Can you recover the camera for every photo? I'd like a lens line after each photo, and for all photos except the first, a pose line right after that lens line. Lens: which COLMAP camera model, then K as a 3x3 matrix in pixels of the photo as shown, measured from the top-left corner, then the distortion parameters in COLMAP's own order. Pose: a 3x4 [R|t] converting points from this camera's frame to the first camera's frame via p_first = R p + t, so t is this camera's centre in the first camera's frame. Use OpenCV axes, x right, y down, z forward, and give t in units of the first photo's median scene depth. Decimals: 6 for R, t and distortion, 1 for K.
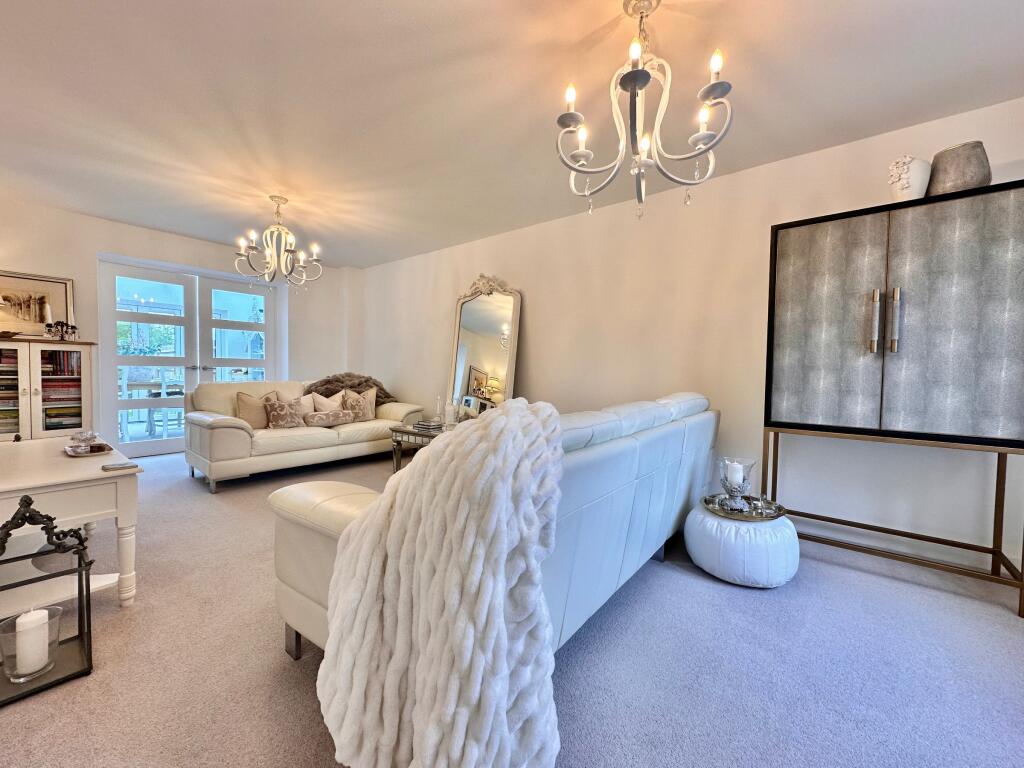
lens RADIAL K [[401.6, 0, 512.0], [0, 401.6, 384.0], [0, 0, 1]] dist [-0.000602, 0.000059]
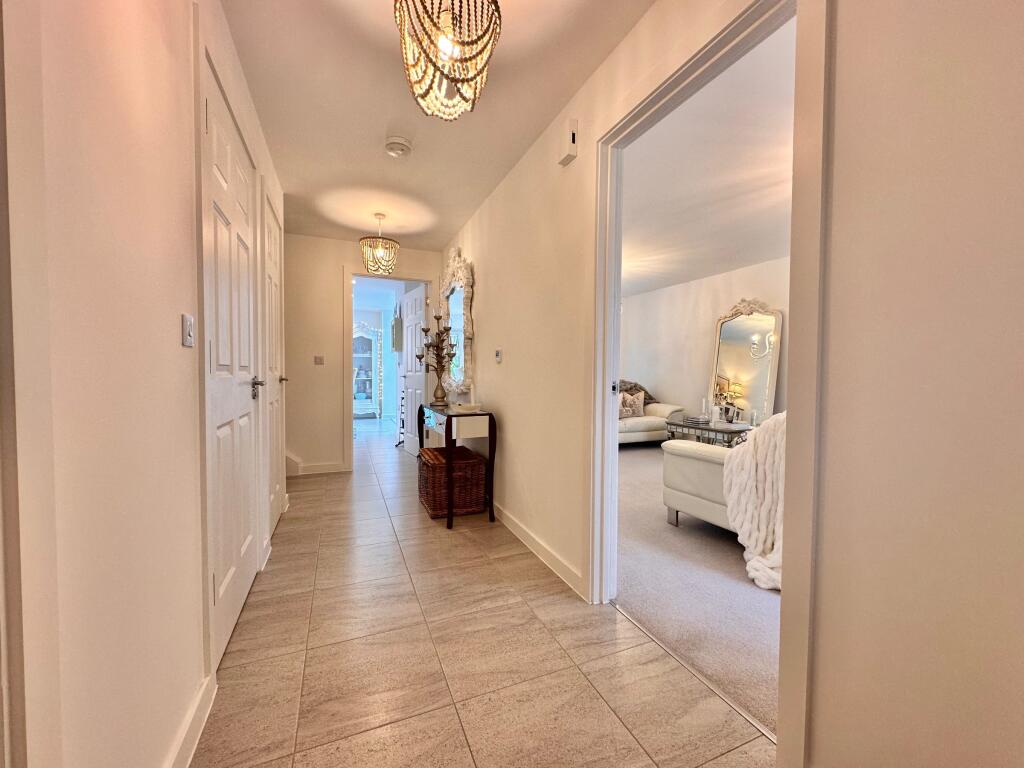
lens RADIAL K [[401.6, 0, 512.0], [0, 401.6, 384.0], [0, 0, 1]] dist [-0.000602, 0.000059]
pose [[0.874896, 0.006369, -0.484269, -0.091658], [-0.010831, 0.999921, -0.006418, -0.001738], [0.484189, 0.010860, 0.874896, -0.371055]]
